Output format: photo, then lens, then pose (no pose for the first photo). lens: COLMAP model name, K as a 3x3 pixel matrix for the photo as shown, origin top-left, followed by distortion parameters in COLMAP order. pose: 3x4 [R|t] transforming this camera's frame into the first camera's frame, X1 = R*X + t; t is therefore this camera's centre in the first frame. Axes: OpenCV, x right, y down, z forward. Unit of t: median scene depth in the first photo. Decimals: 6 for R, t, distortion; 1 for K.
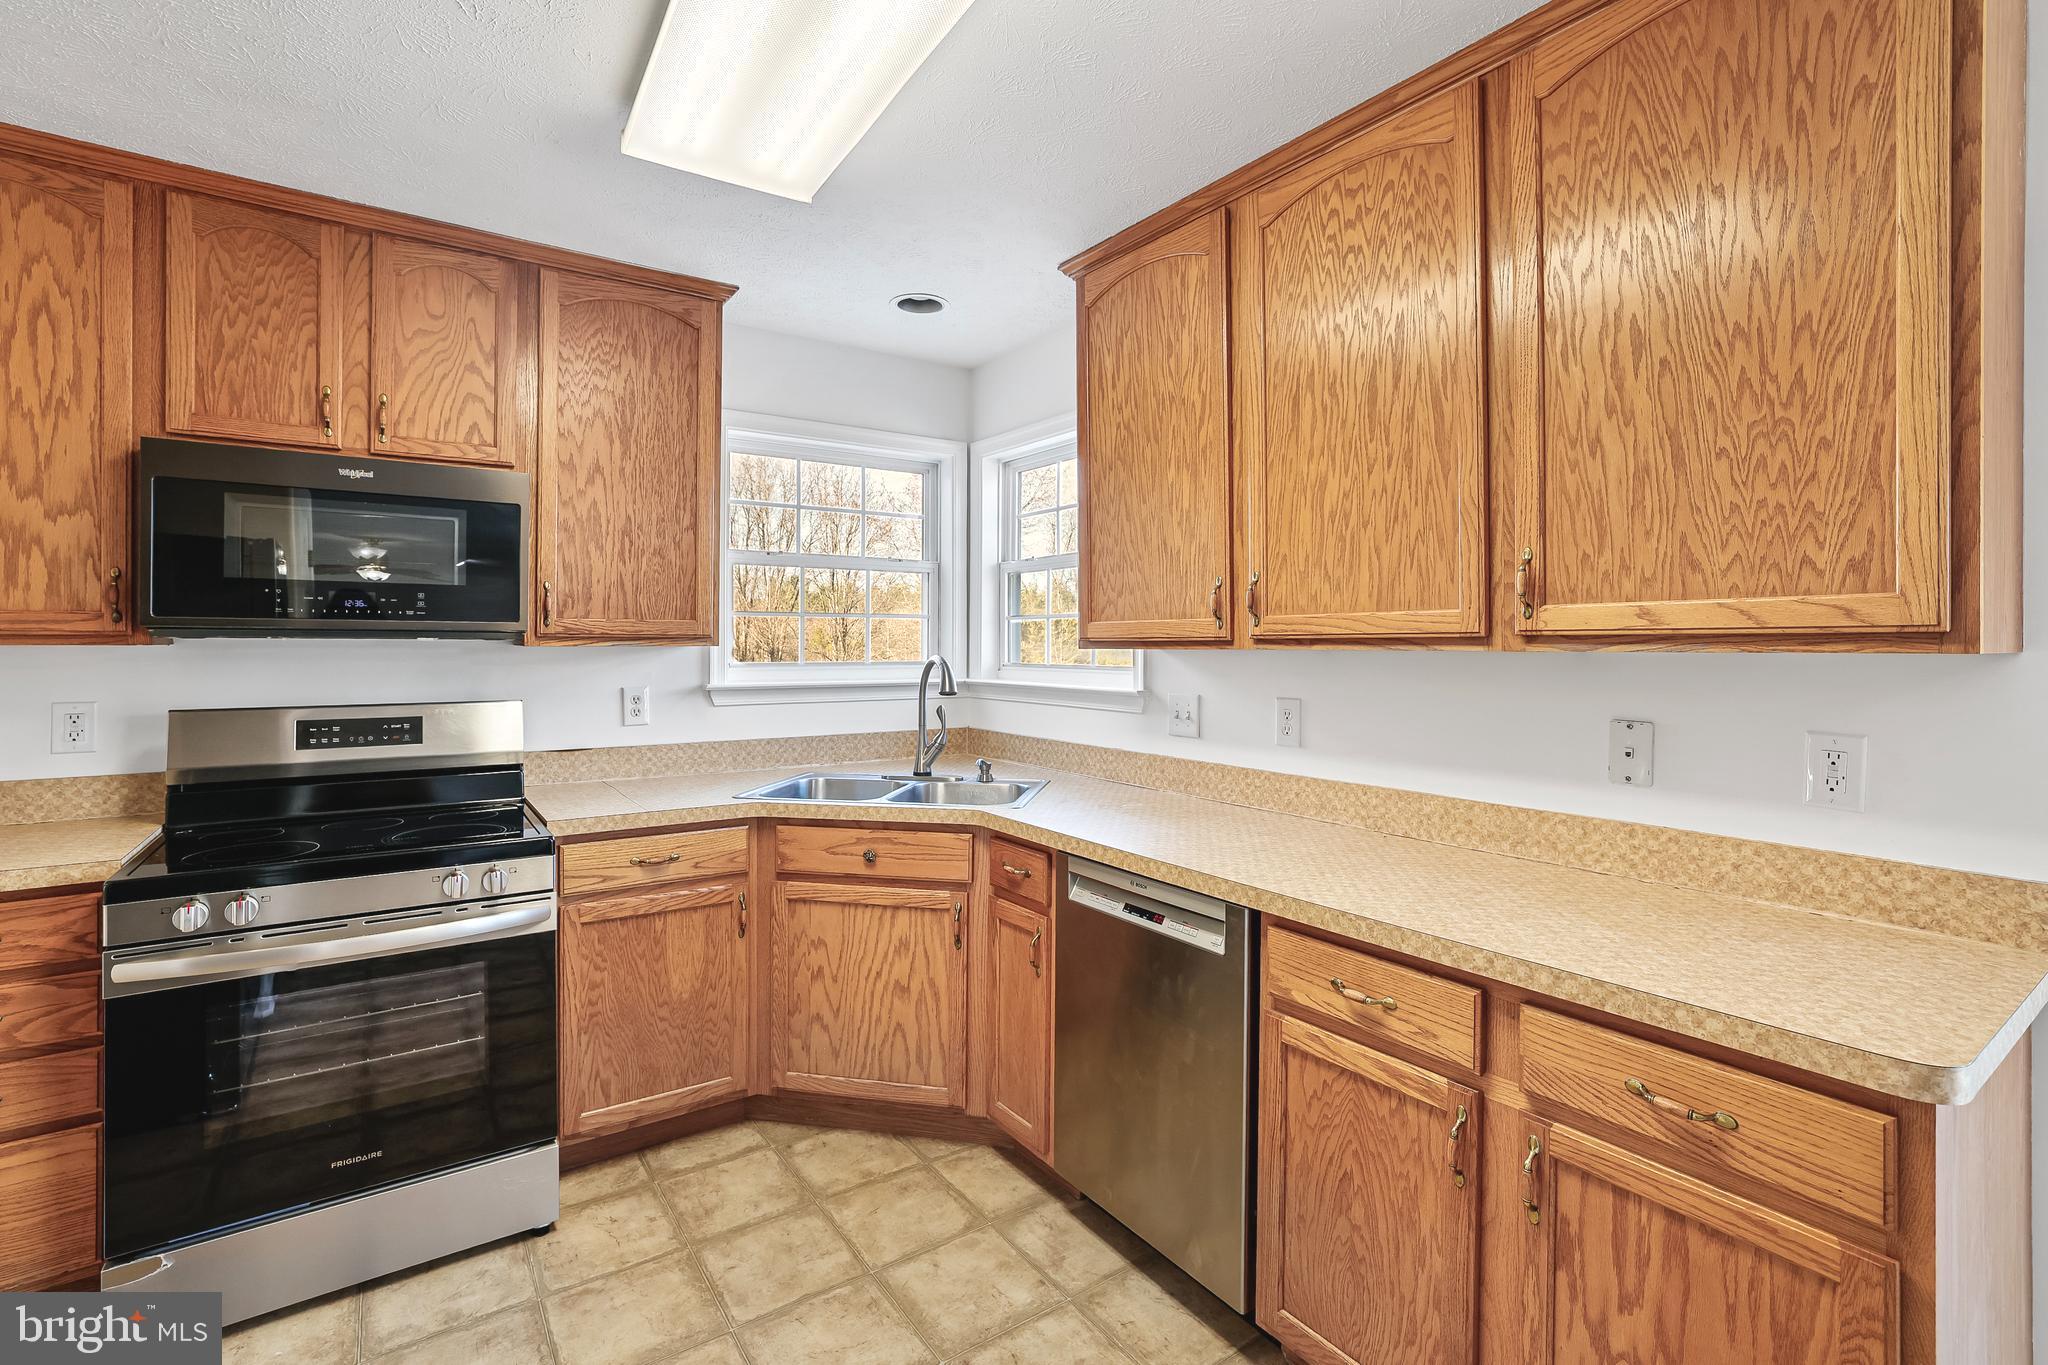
lens RADIAL K [[929.8, 0, 1019.4], [0, 929.8, 647.6], [0, 0, 1]] dist [-0.046210, 0.021074]
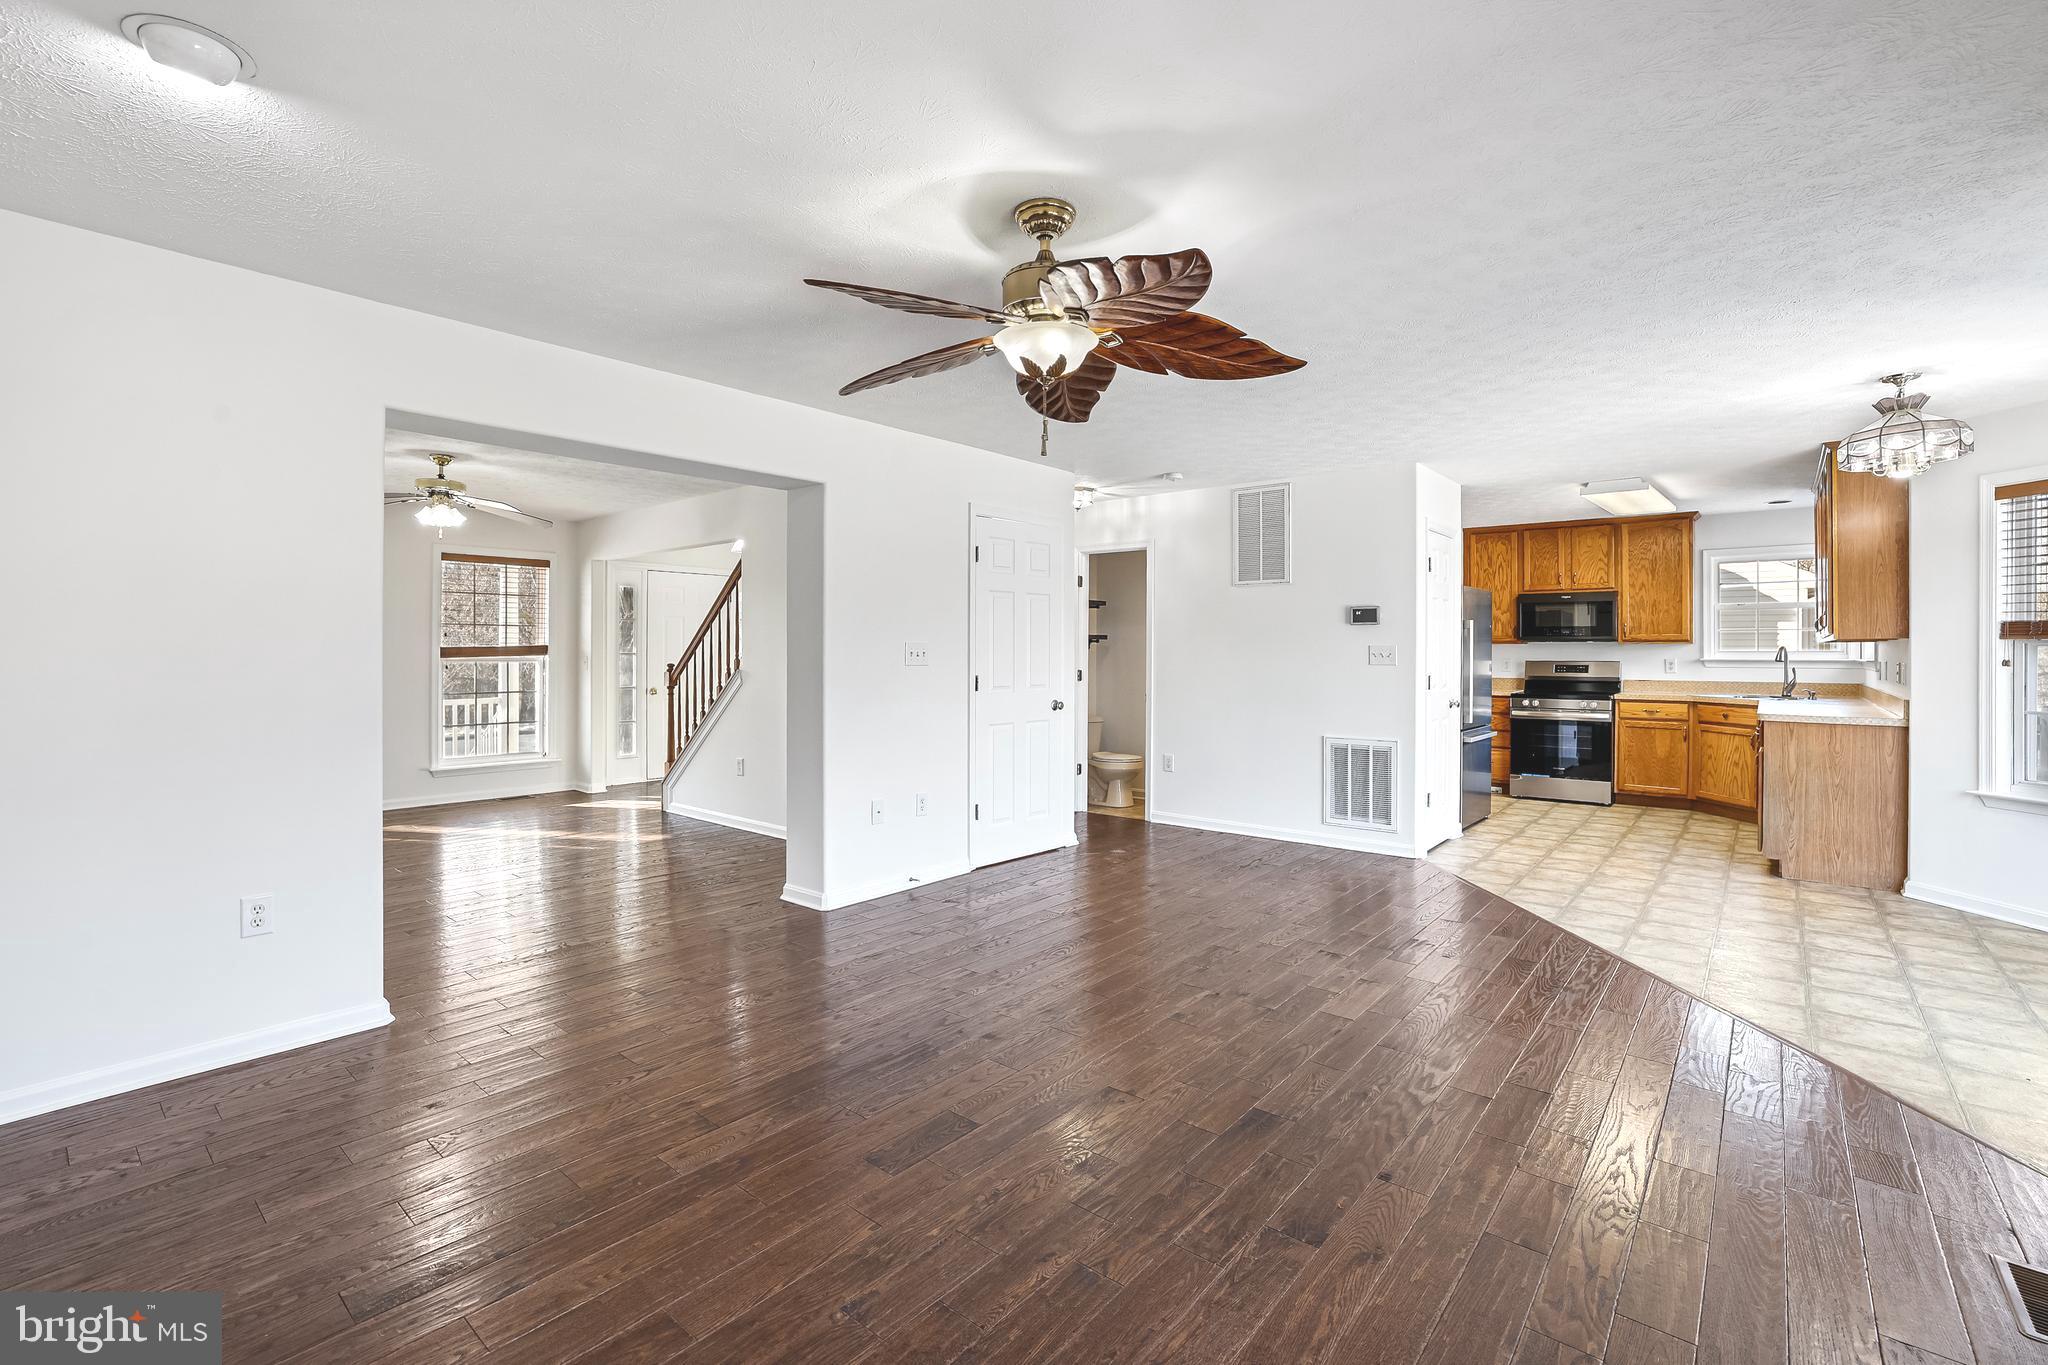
lens RADIAL K [[893.2, 0, 1030.1], [0, 893.2, 650.4], [0, 0, 1]] dist [-0.046655, 0.016947]
pose [[0.261935, -0.003619, -0.965079, 2.120270], [-0.004624, 0.999977, -0.005005, 0.053267], [0.965075, 0.005774, 0.261912, -2.007365]]
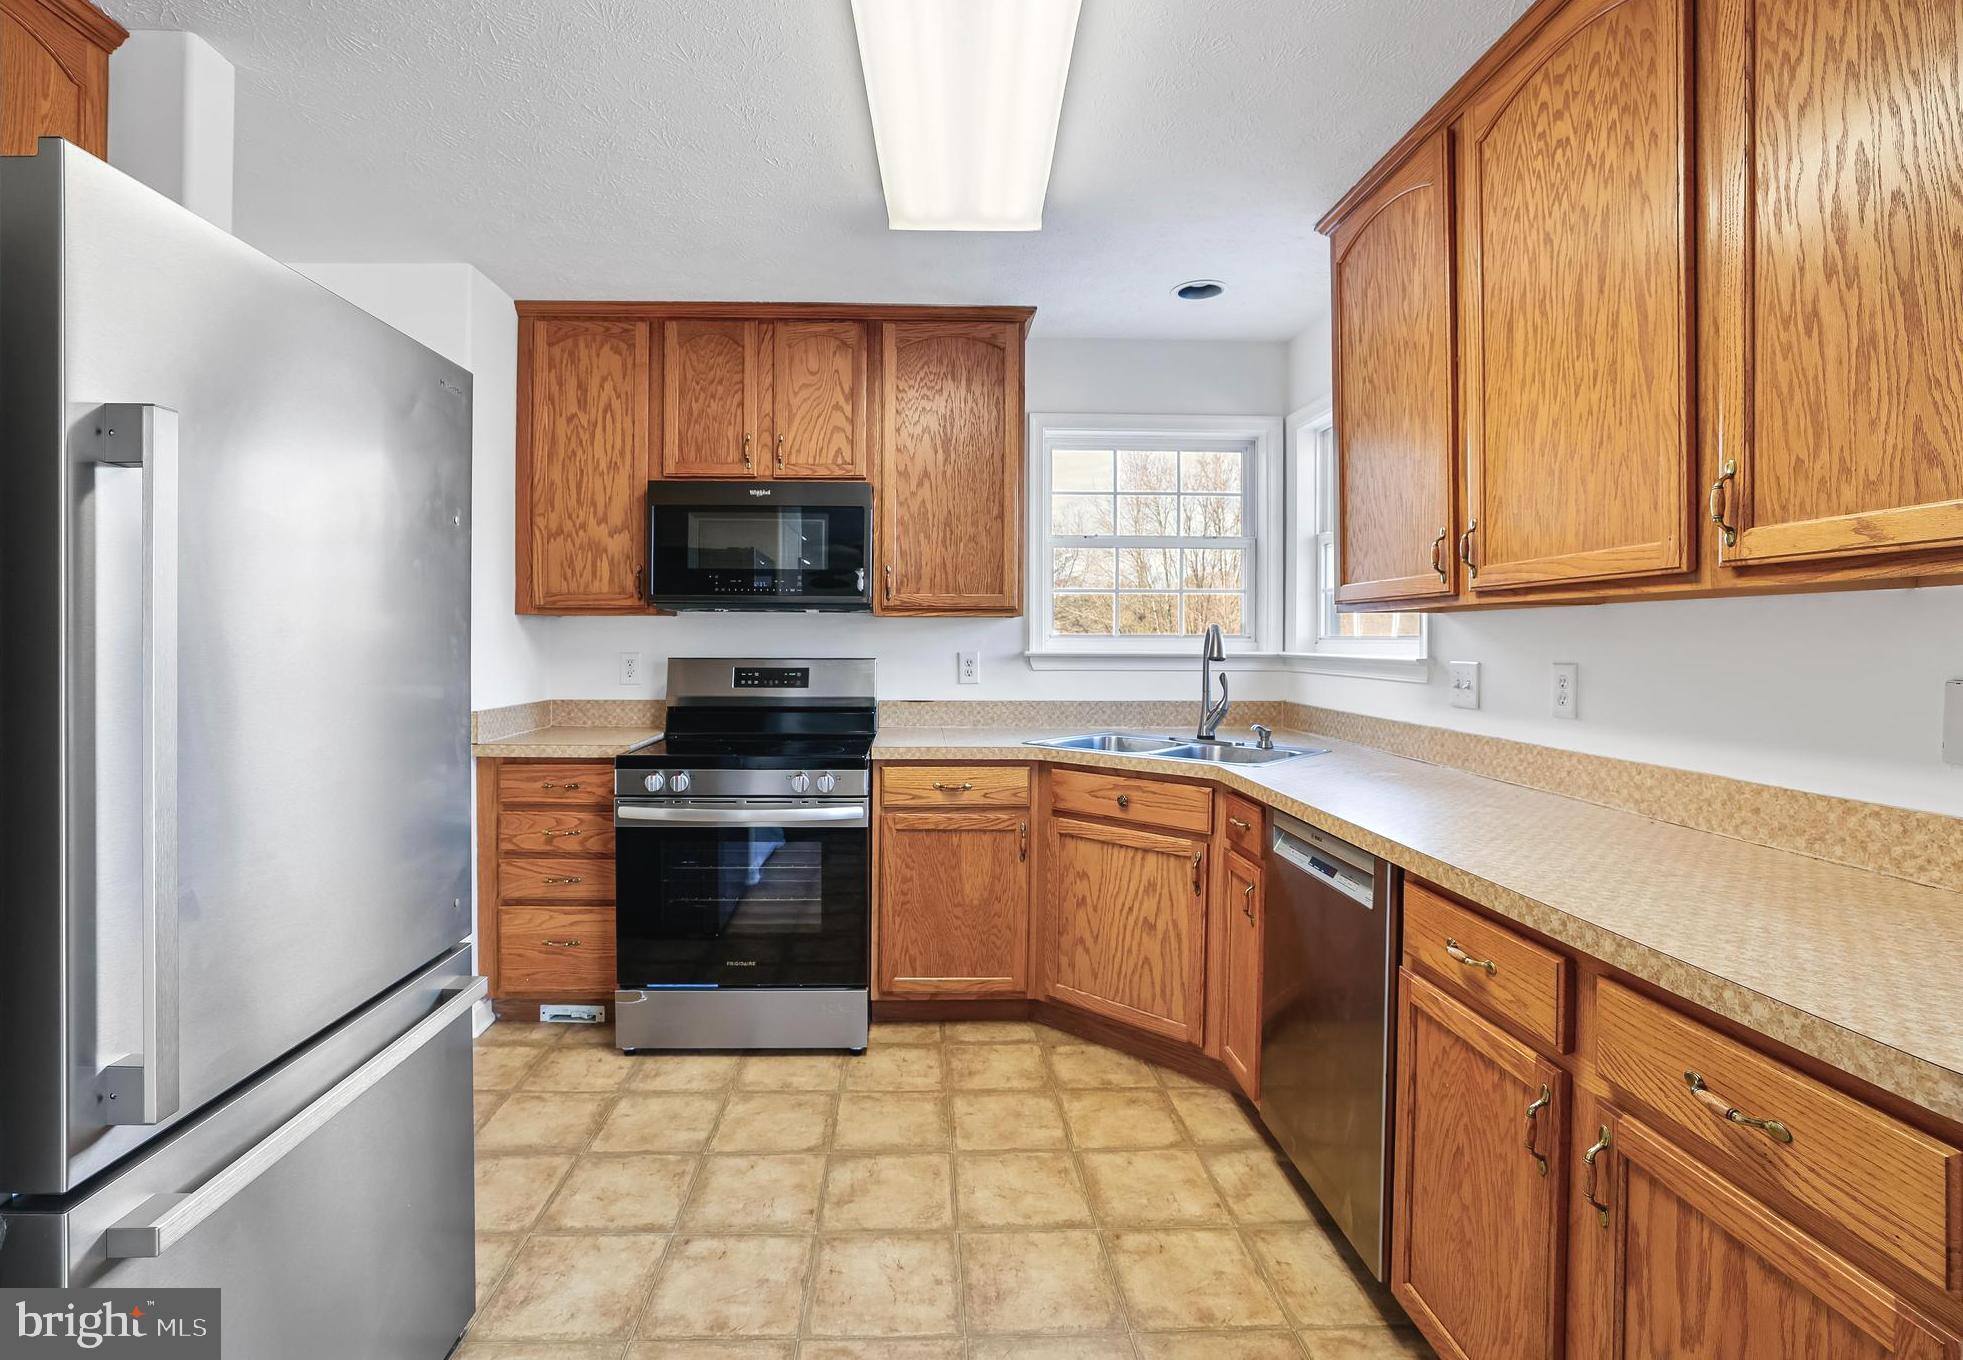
lens RADIAL K [[920.5, 0, 934.3], [0, 920.5, 648.0], [0, 0, 1]] dist [-0.046111, 0.019703]
pose [[0.834837, 0.006710, -0.550456, 0.285351], [-0.004329, 0.999975, 0.005623, 0.041288], [0.550480, -0.002312, 0.834845, -0.045031]]
